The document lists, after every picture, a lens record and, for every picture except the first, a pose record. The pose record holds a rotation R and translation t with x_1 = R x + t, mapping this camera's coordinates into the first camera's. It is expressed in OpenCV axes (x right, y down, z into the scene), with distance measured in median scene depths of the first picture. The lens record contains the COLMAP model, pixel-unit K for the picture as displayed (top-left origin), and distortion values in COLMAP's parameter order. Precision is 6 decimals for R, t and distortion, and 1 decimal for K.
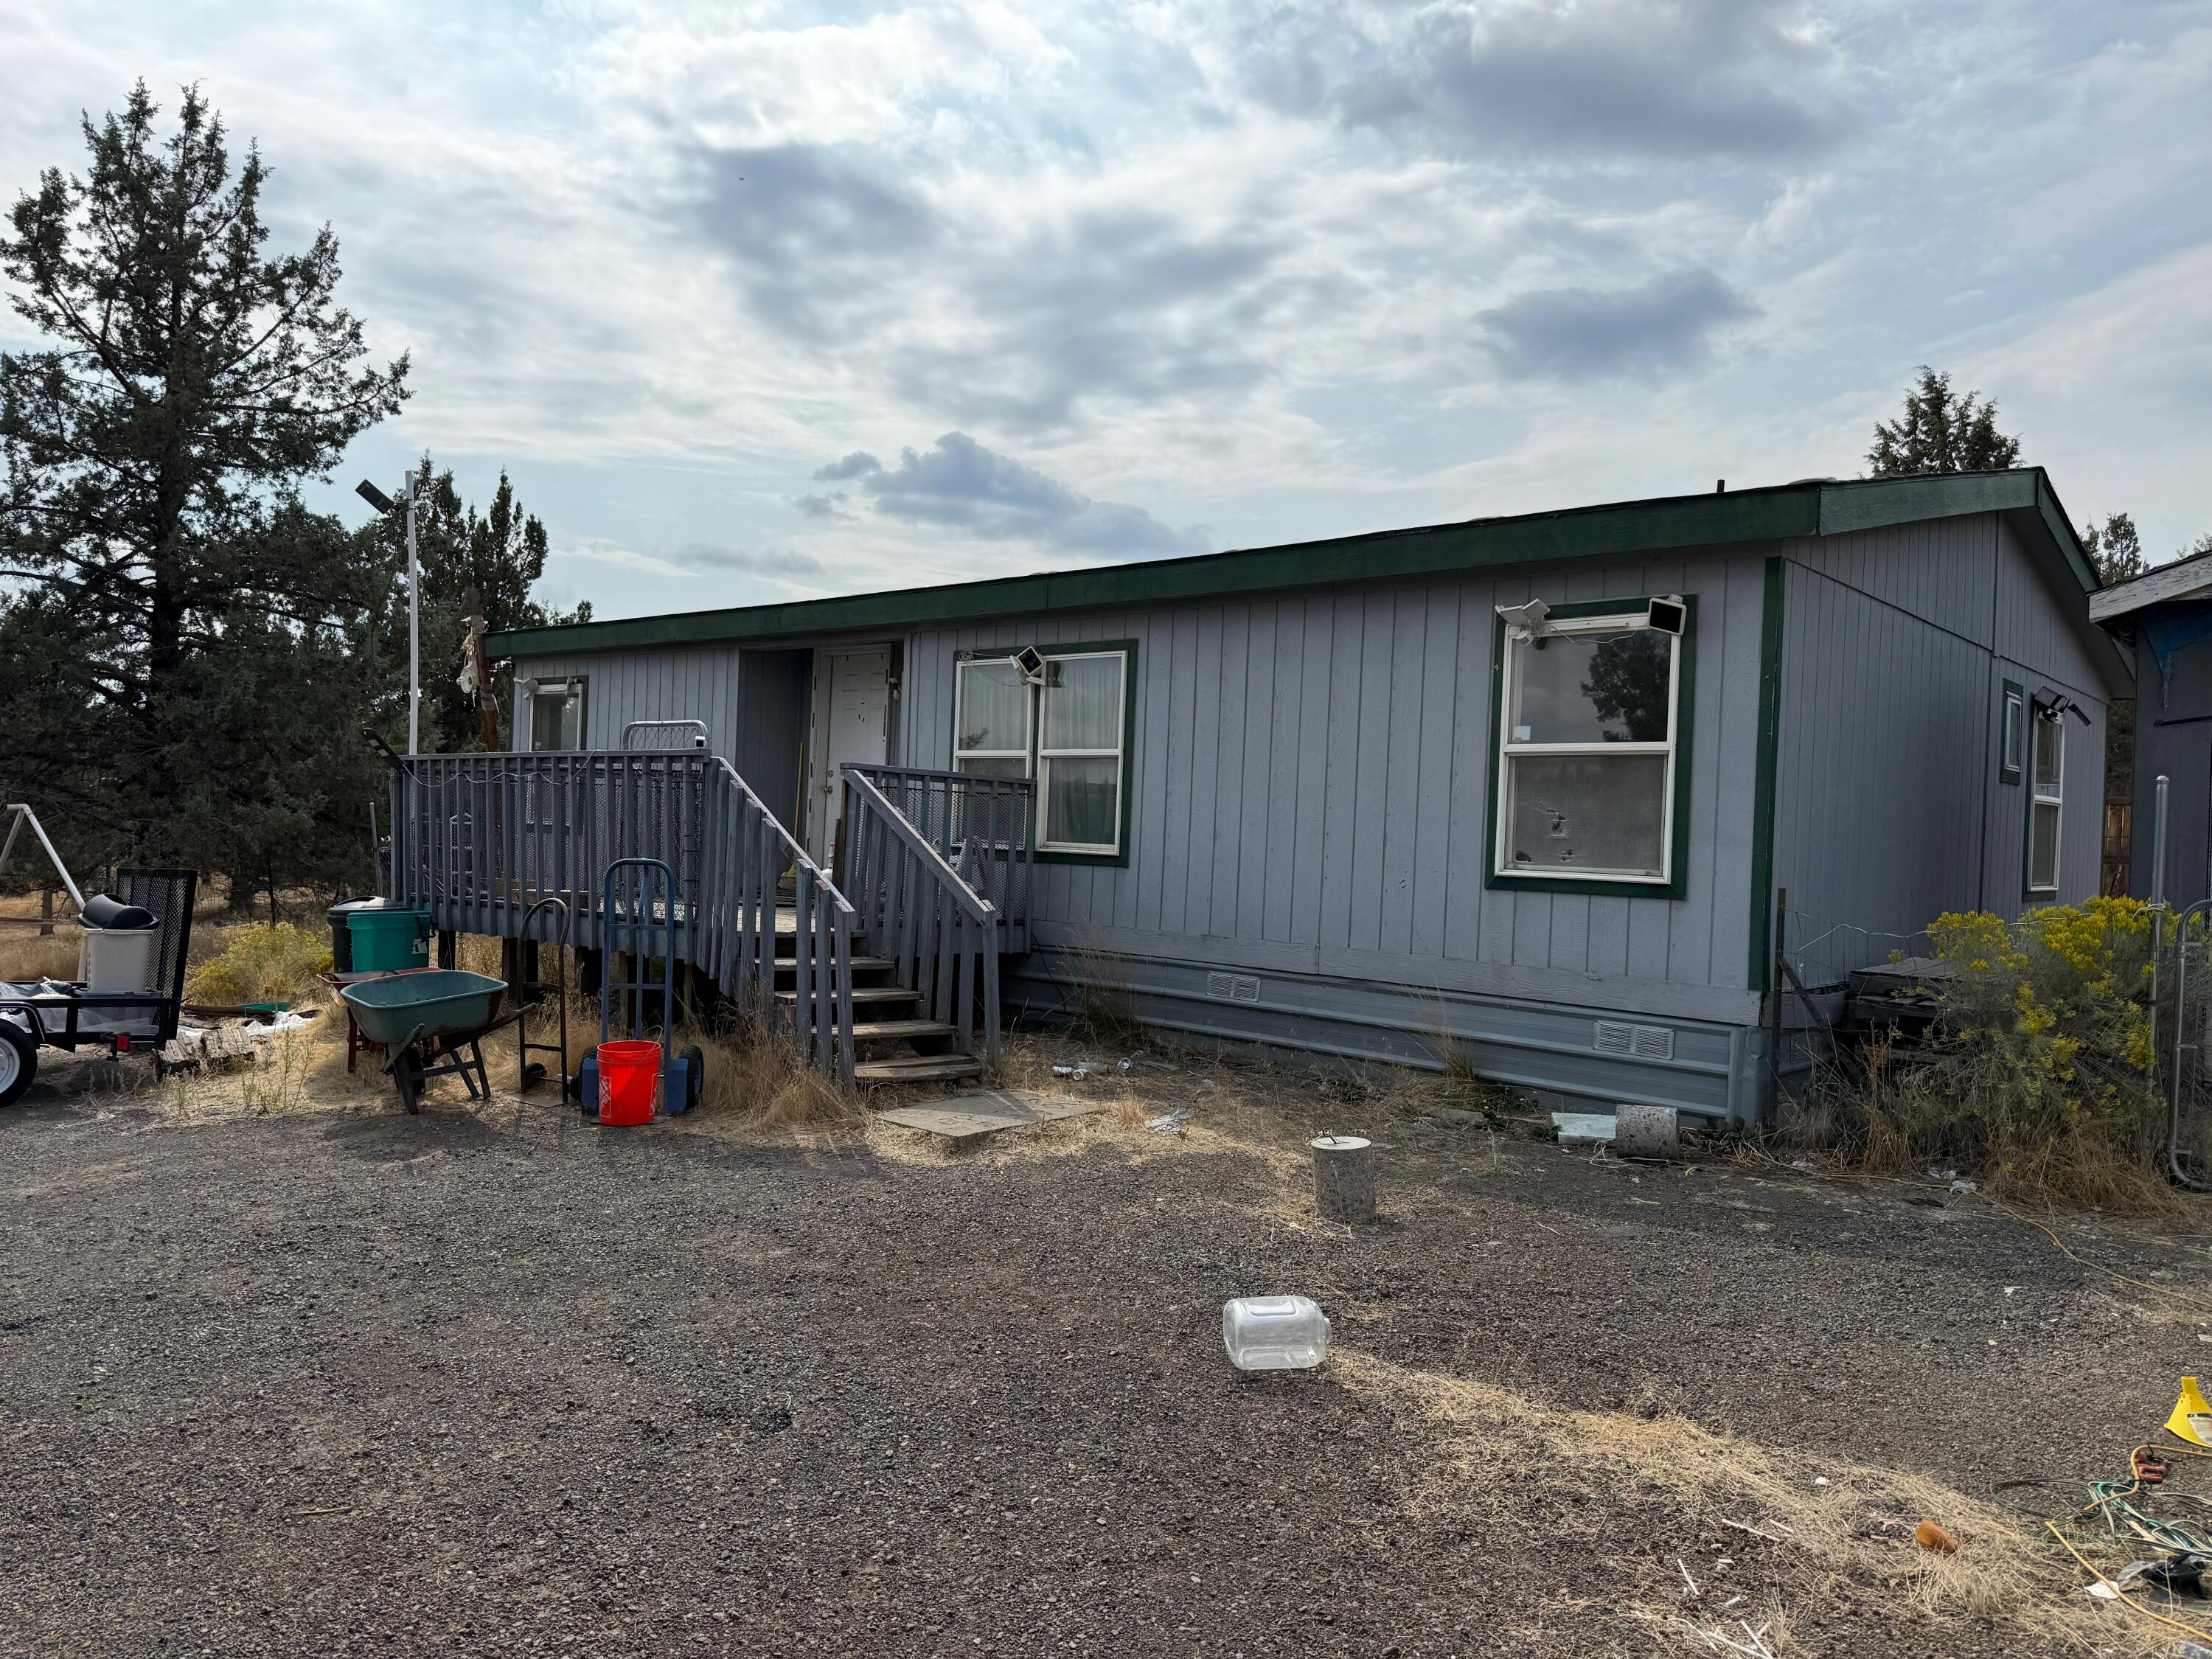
lens RADIAL K [[1575.5, 0, 1090.9], [0, 1575.5, 846.4], [0, 0, 1]] dist [0.013726, -0.025556]
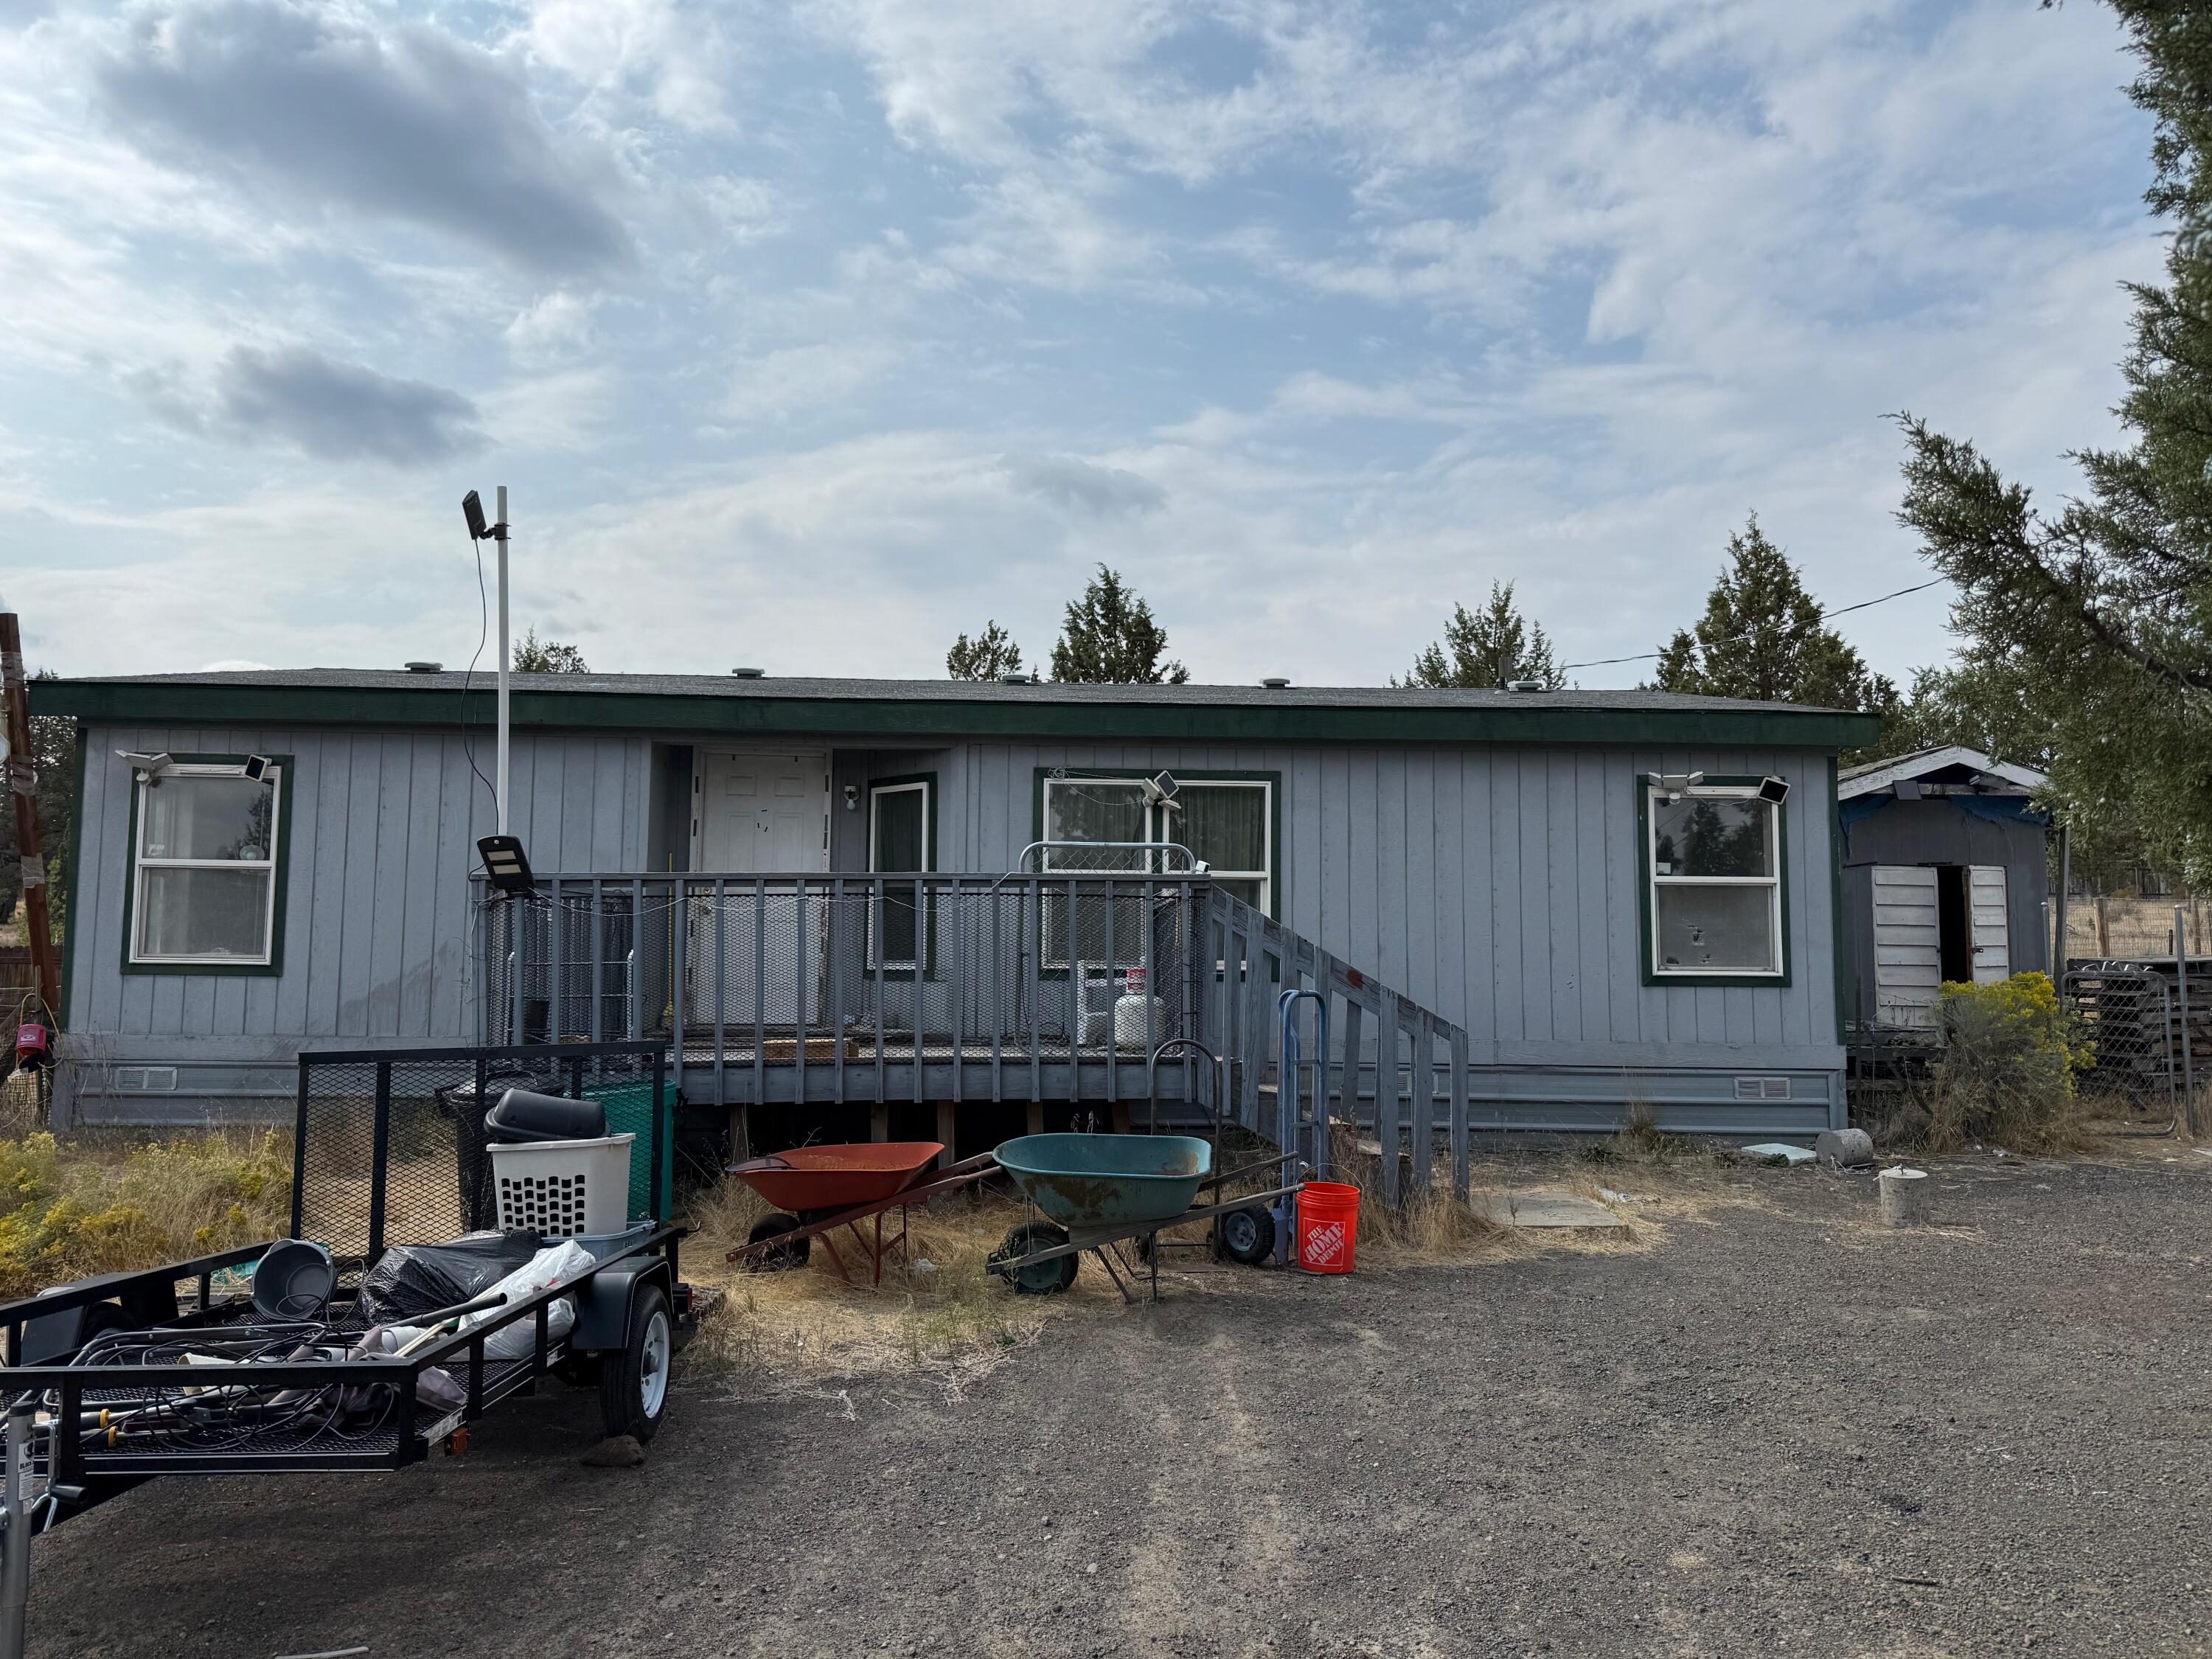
lens RADIAL K [[1575.5, 0, 1114.5], [0, 1575.5, 844.5], [0, 0, 1]] dist [0.013726, -0.025556]
pose [[0.705829, 0.022890, 0.708012, -0.993470], [0.025870, 0.997978, -0.058054, -0.025850], [-0.707909, 0.059292, 0.703810, 0.383070]]
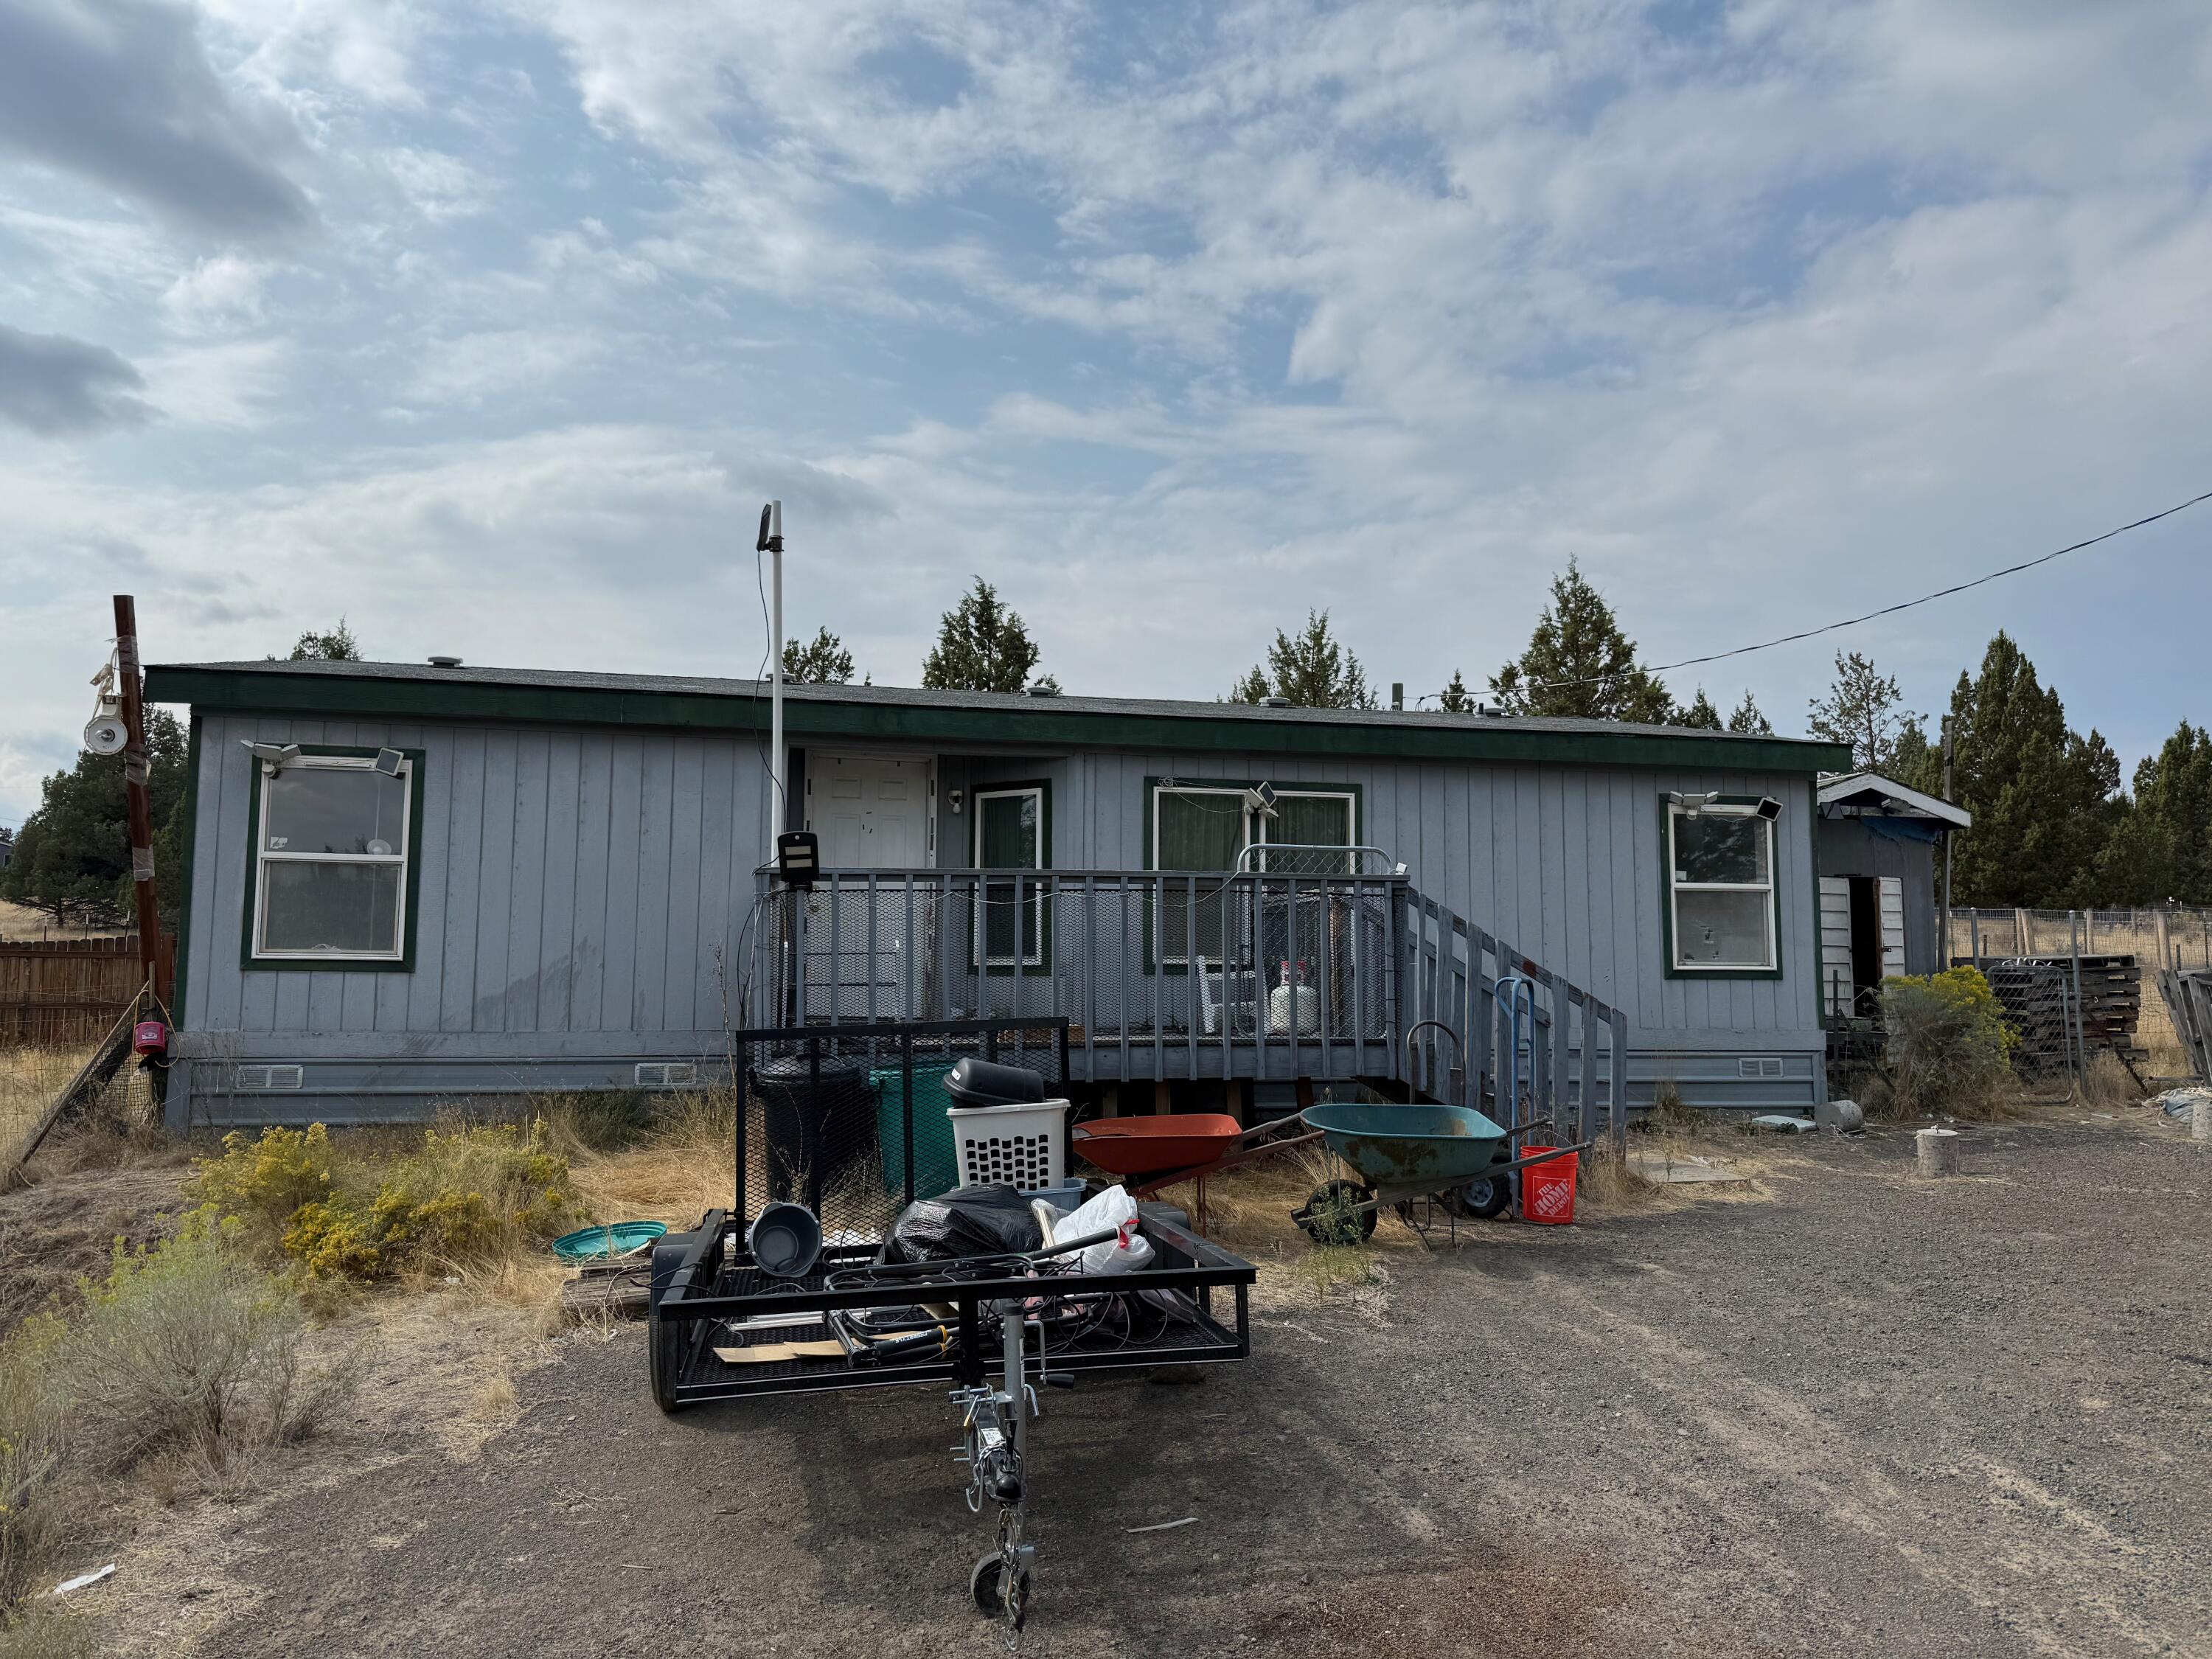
lens RADIAL K [[1575.5, 0, 1090.8], [0, 1575.5, 812.9], [0, 0, 1]] dist [0.013726, -0.025556]
pose [[0.571121, 0.052477, 0.819187, -1.295782], [0.024434, 0.996425, -0.080866, -0.022272], [-0.820502, 0.066200, 0.567797, 0.590665]]
